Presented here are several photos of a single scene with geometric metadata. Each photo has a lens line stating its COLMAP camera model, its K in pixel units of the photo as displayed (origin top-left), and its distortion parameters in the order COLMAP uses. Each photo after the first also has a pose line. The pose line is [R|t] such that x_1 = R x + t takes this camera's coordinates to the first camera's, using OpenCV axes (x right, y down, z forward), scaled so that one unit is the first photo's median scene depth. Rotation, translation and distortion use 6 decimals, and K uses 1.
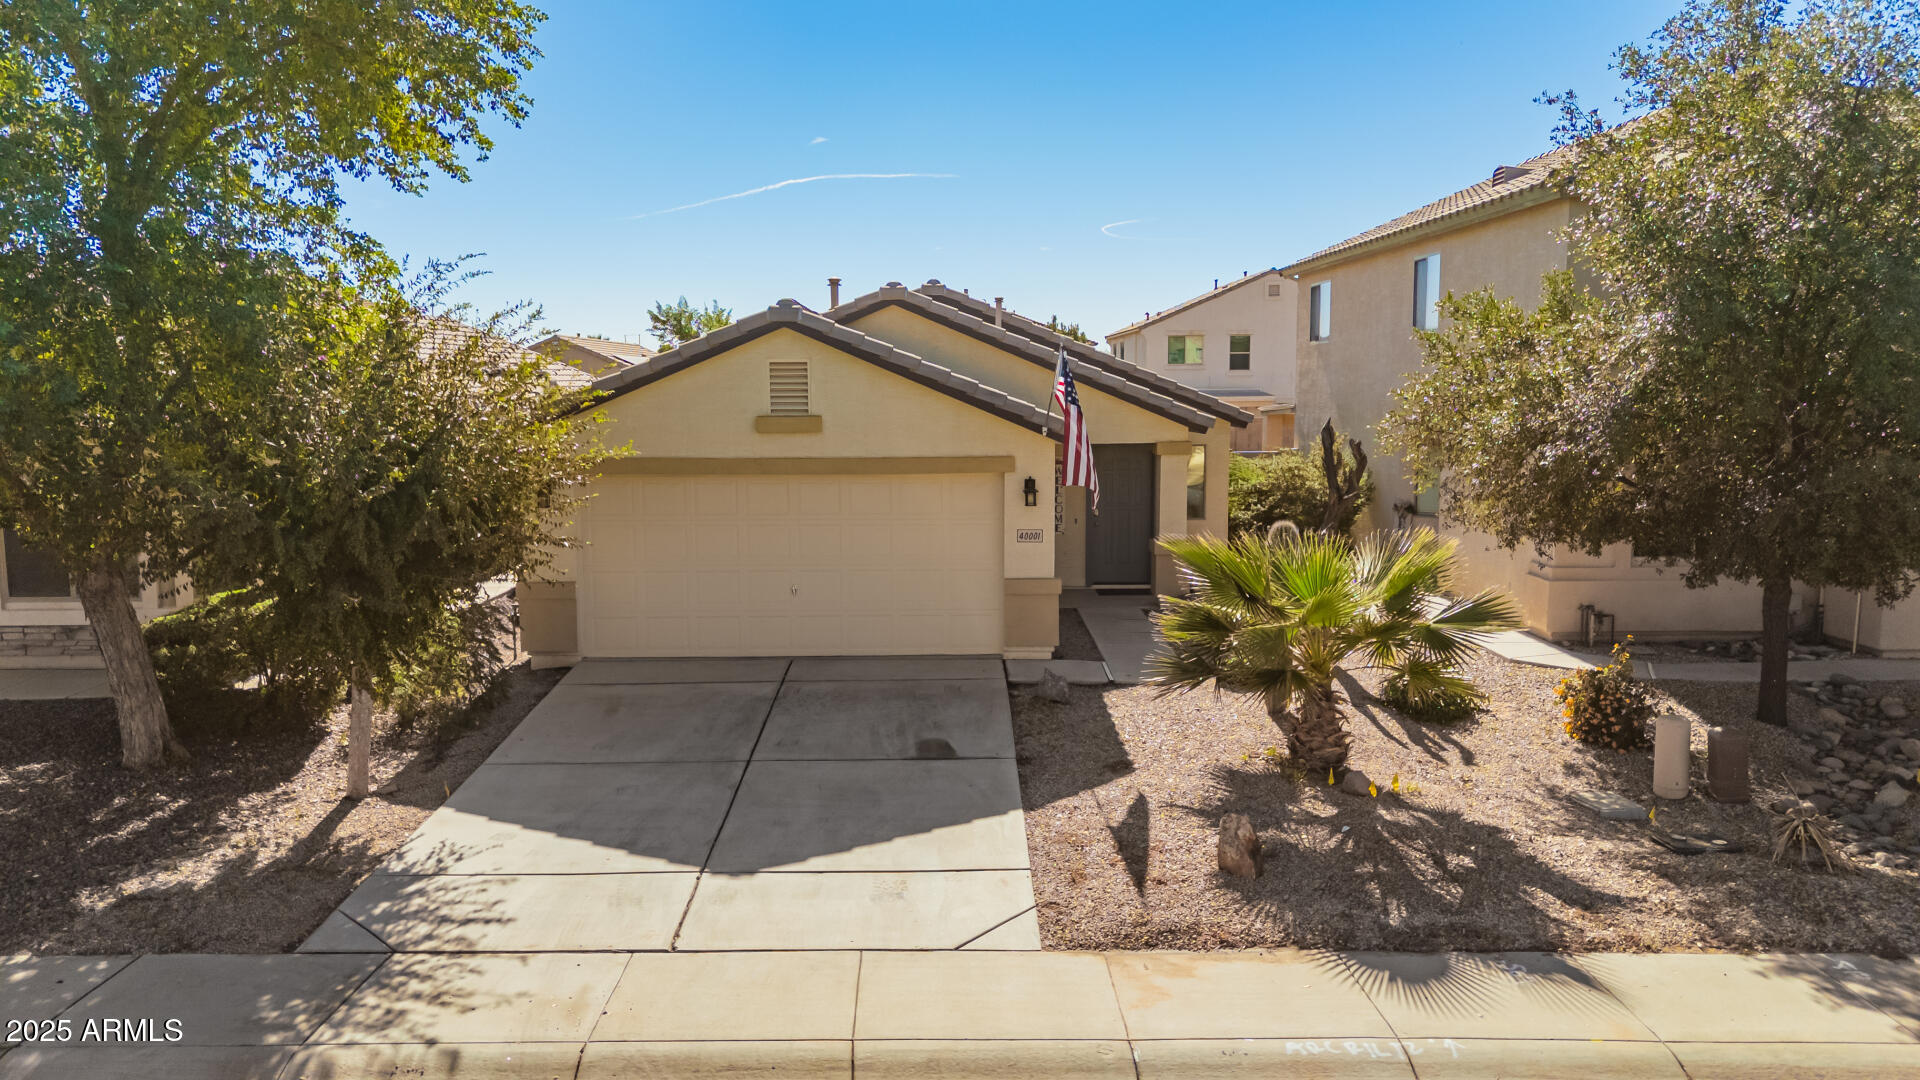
lens RADIAL K [[1412.1, 0, 960.0], [0, 1412.1, 540.0], [0, 0, 1]] dist [0.090024, -0.089827]
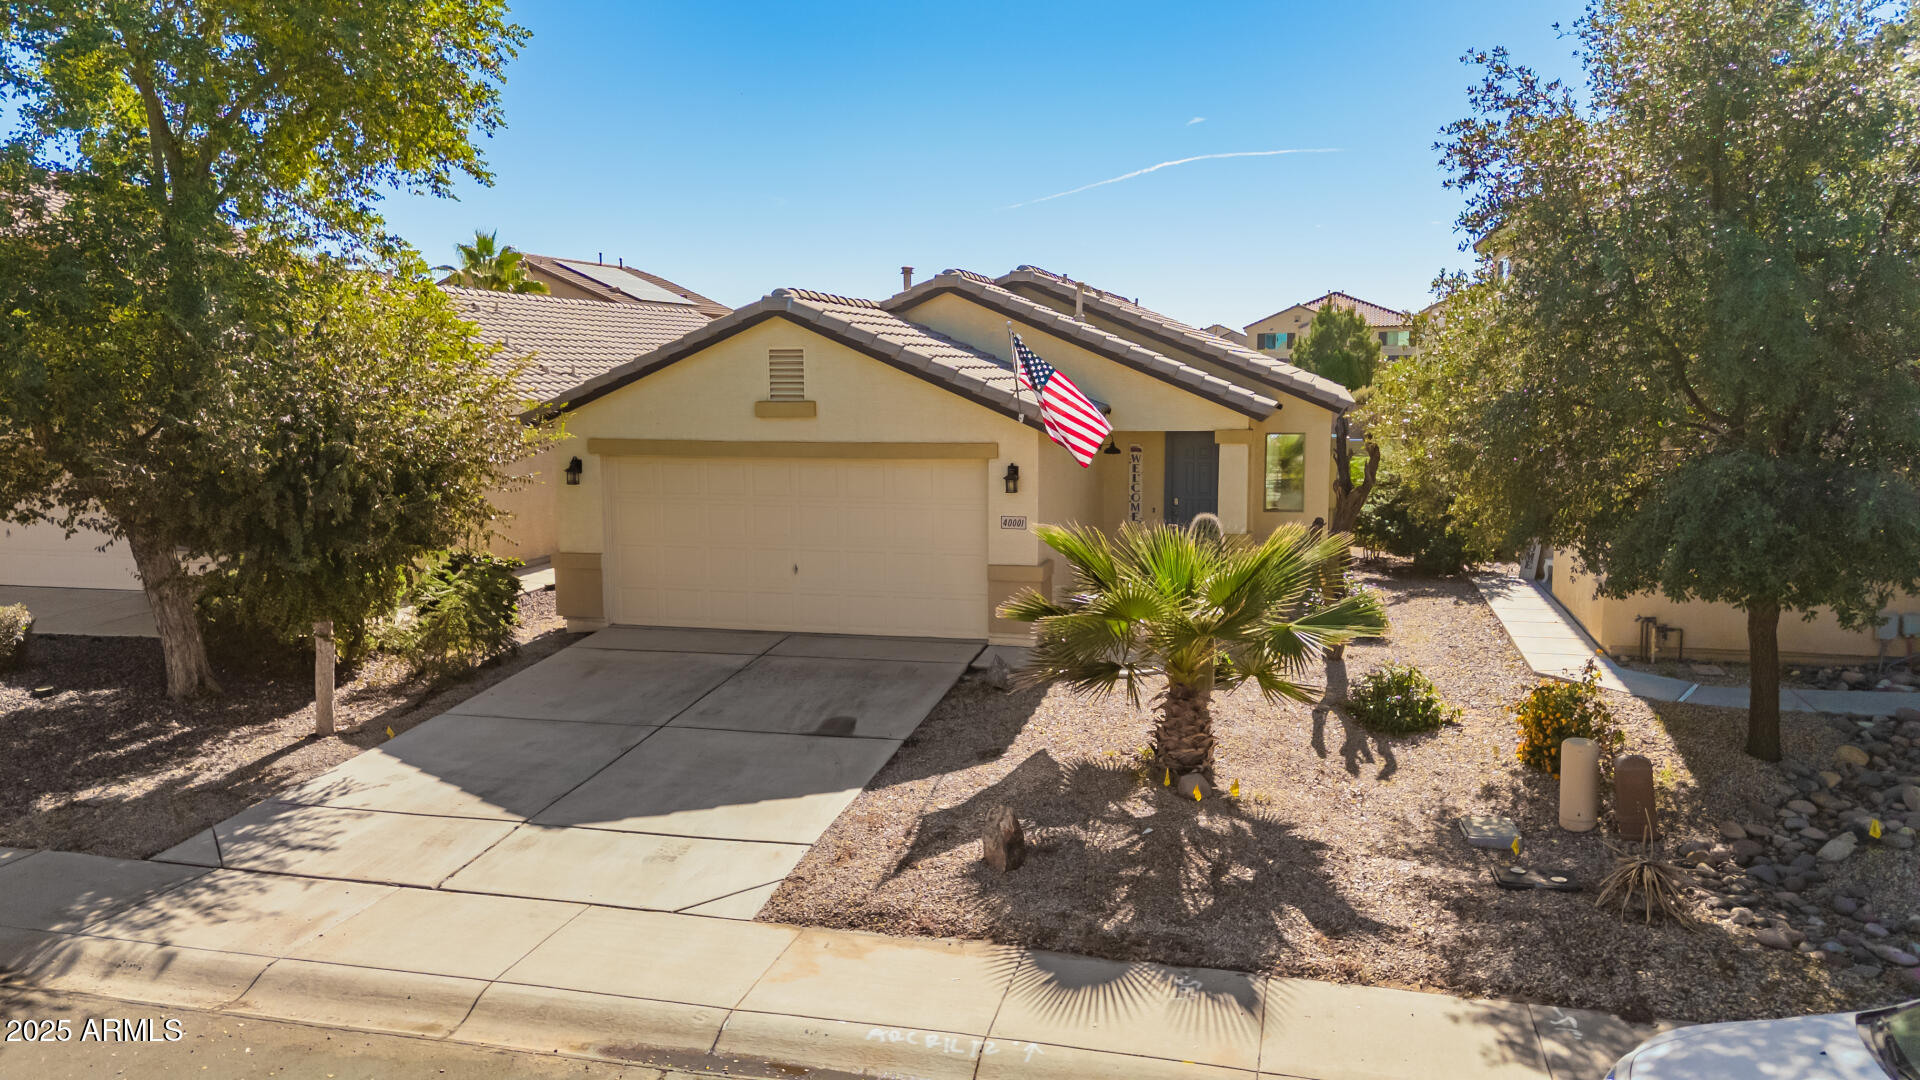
lens RADIAL K [[1412.1, 0, 960.0], [0, 1412.1, 540.0], [0, 0, 1]] dist [0.090024, -0.089827]
pose [[0.966263, 0.030255, -0.255776, 0.384976], [-0.027562, 0.999521, 0.014107, -0.005205], [0.256080, -0.006581, 0.966633, 0.035934]]
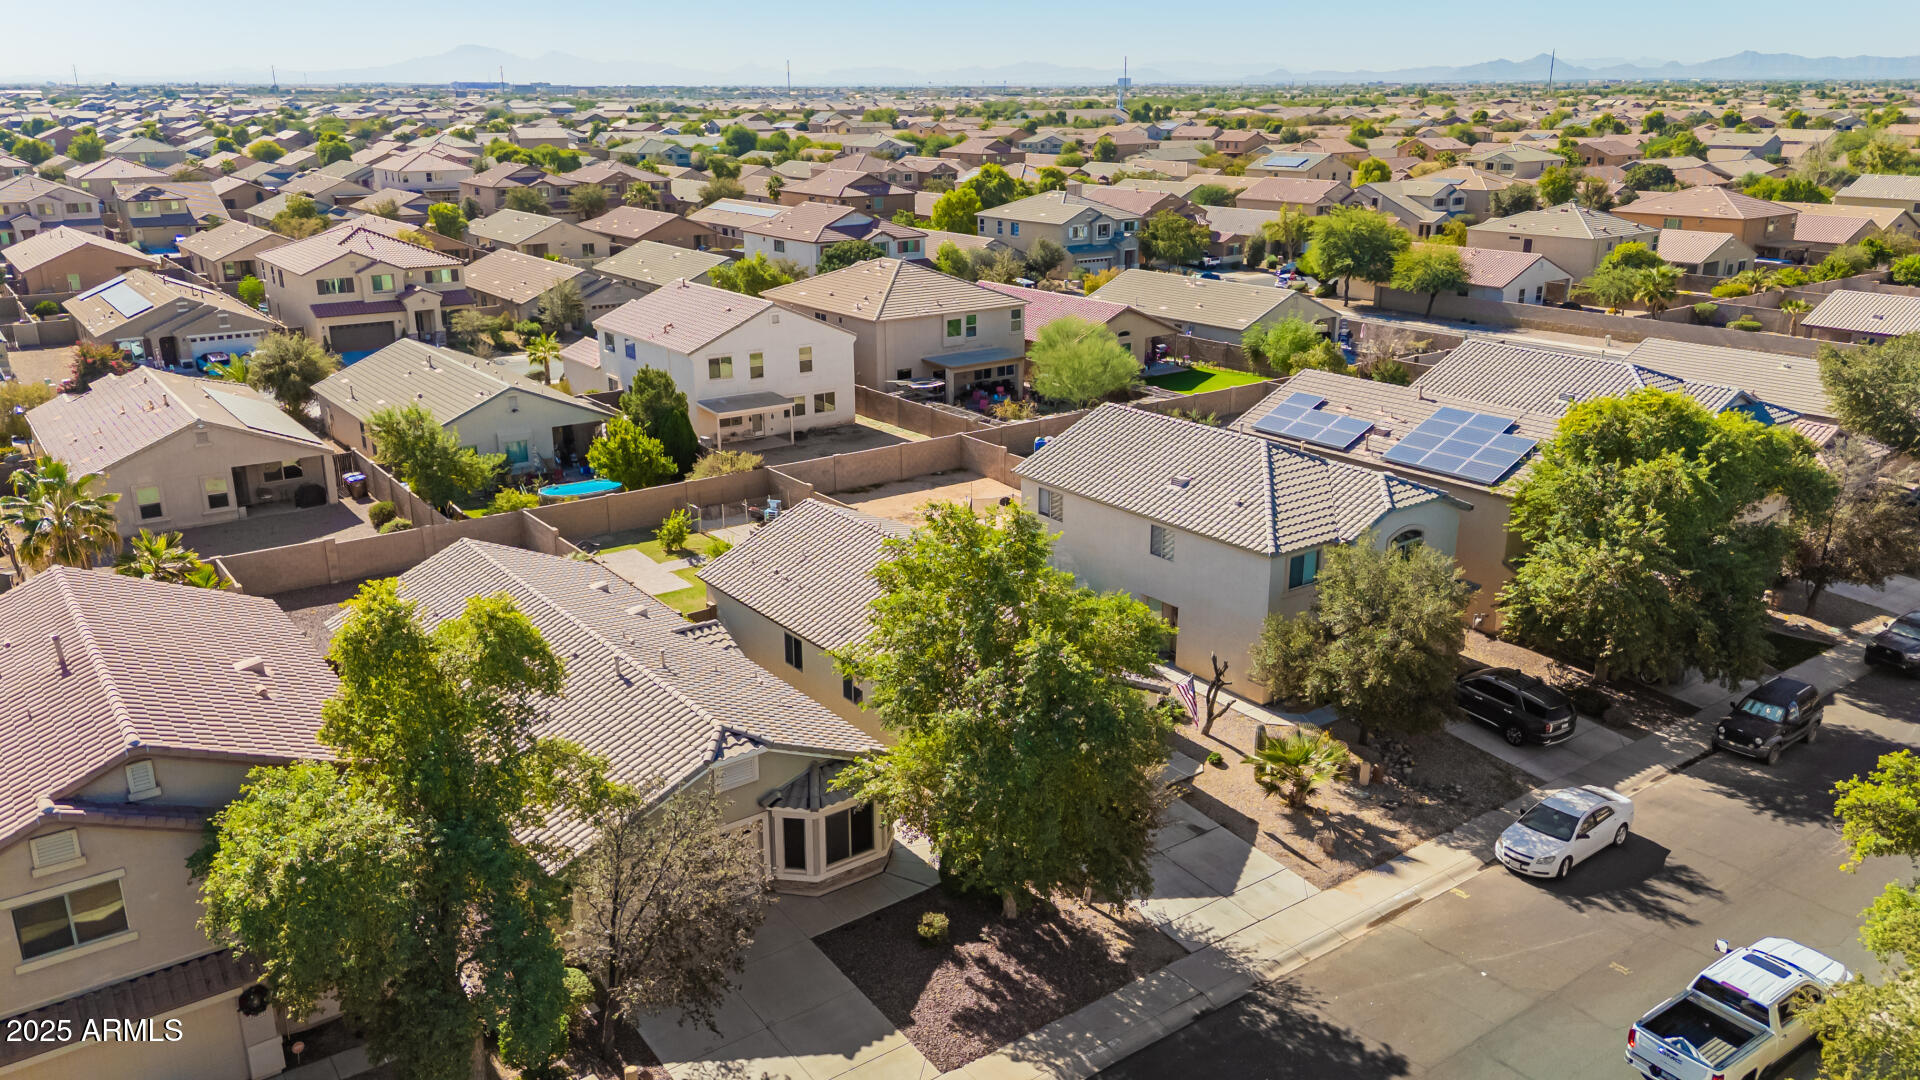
lens RADIAL K [[1431.7, 0, 960.0], [0, 1431.7, 540.0], [0, 0, 1]] dist [0.084788, -0.091825]
pose [[0.798234, -0.173020, 0.576963, -2.460531], [0.059367, 0.975793, 0.210486, -1.336367], [-0.599415, -0.133765, 0.789183, -1.228576]]
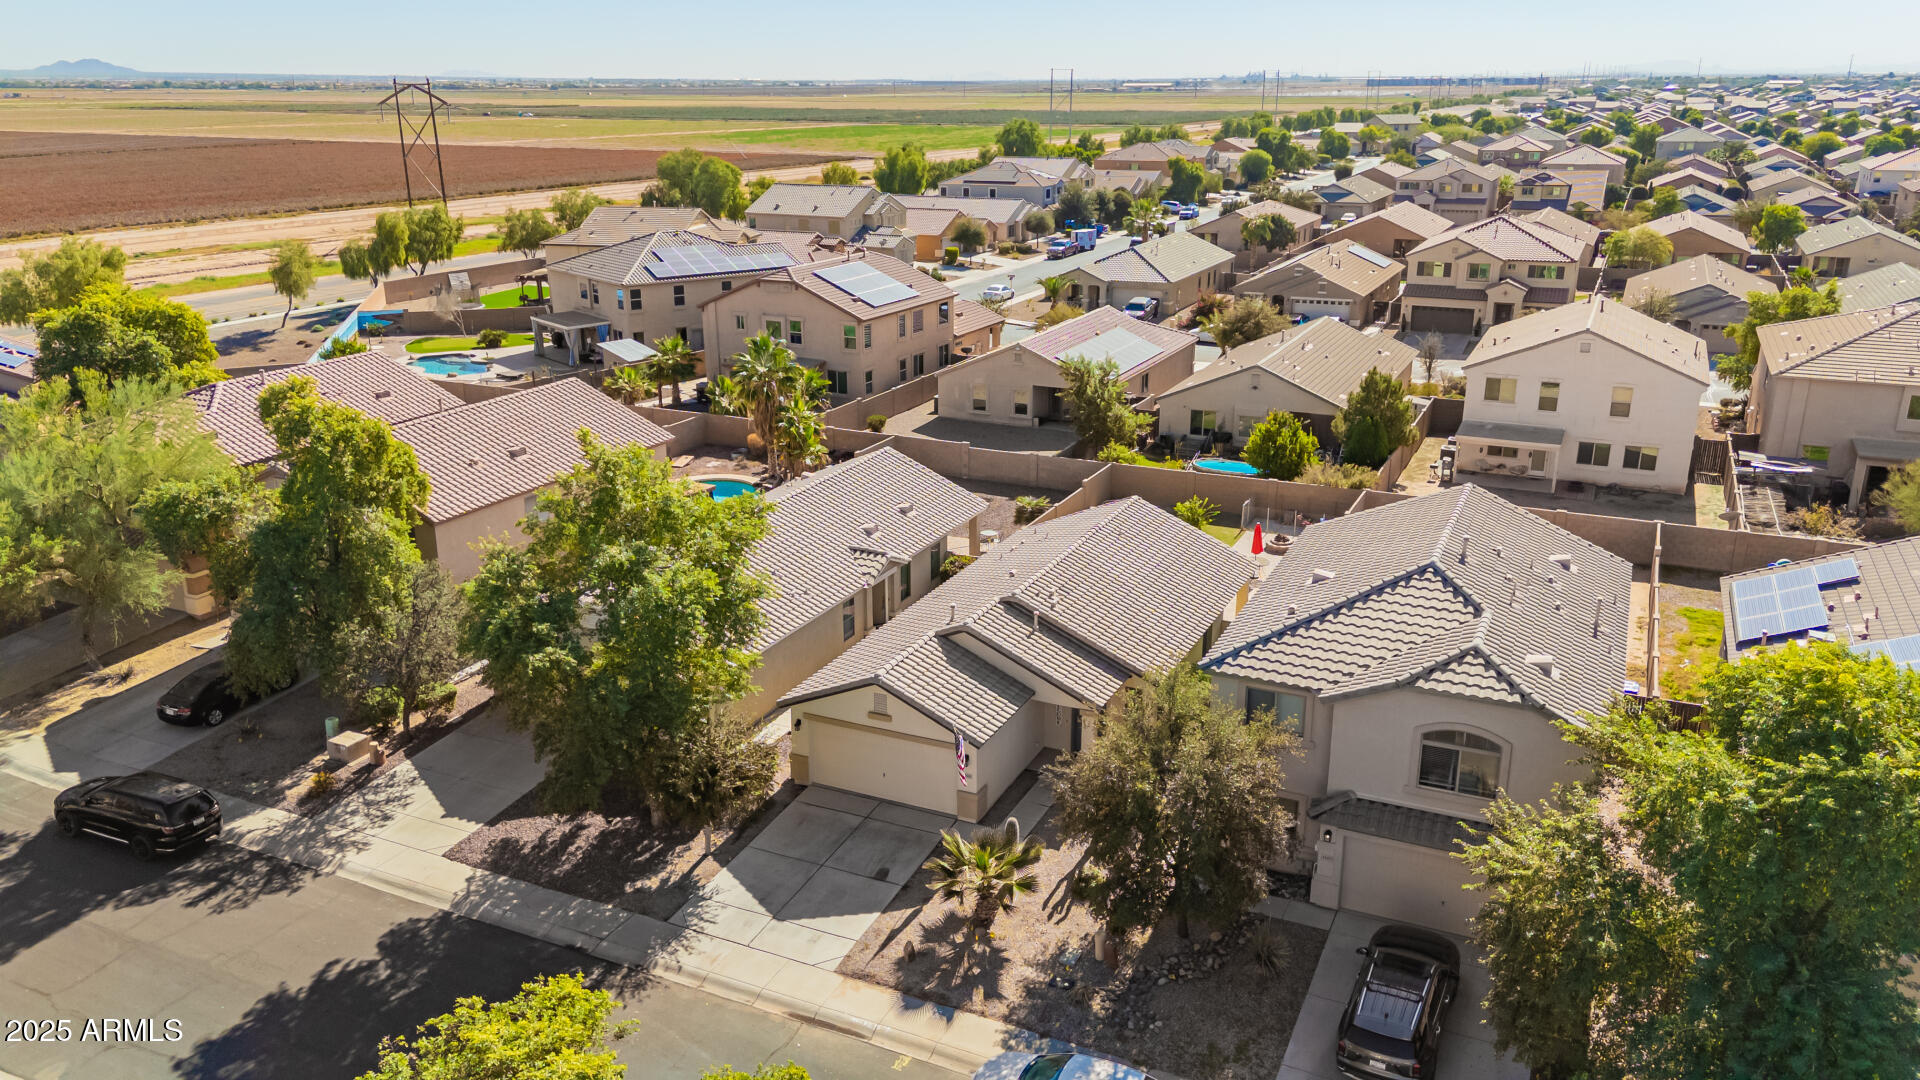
lens RADIAL K [[1431.7, 0, 960.0], [0, 1431.7, 540.0], [0, 0, 1]] dist [0.084788, -0.091825]
pose [[0.901936, 0.136555, -0.409712, 1.436304], [-0.051133, 0.975787, 0.212662, -1.333749], [0.428832, -0.170858, 0.887080, -1.631198]]
